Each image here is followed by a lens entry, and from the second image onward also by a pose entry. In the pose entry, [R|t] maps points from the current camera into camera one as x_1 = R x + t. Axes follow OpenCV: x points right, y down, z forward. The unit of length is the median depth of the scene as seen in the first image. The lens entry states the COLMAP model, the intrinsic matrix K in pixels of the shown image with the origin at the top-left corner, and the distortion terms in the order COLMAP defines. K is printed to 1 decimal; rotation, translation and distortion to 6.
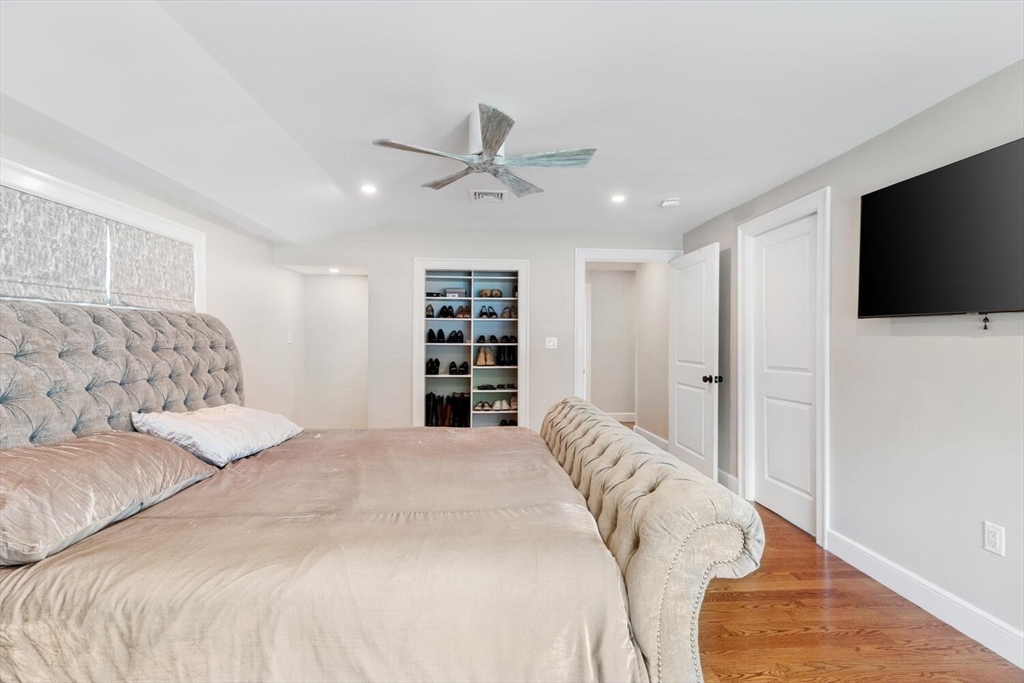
lens RADIAL K [[464.1, 0, 524.2], [0, 464.1, 341.7], [0, 0, 1]] dist [0.003795, 0.000574]
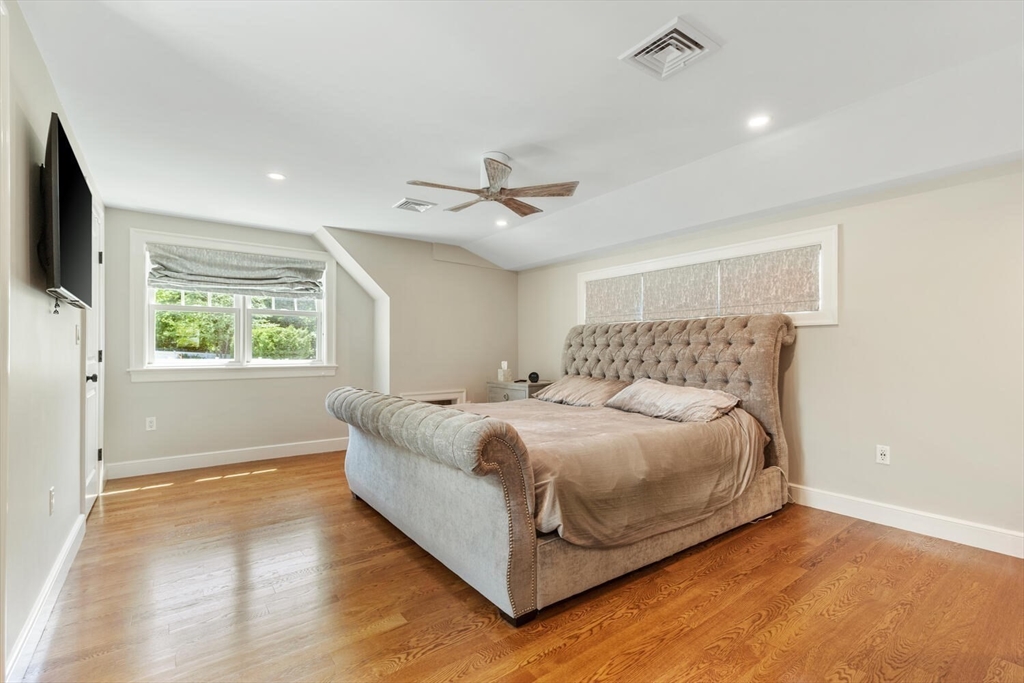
lens RADIAL K [[464.1, 0, 524.2], [0, 464.1, 341.7], [0, 0, 1]] dist [0.003795, 0.000574]
pose [[-0.844232, -0.015663, -0.535750, 0.606372], [-0.008317, 0.999835, -0.016124, 0.048254], [0.535914, -0.009156, -0.844223, 2.457745]]
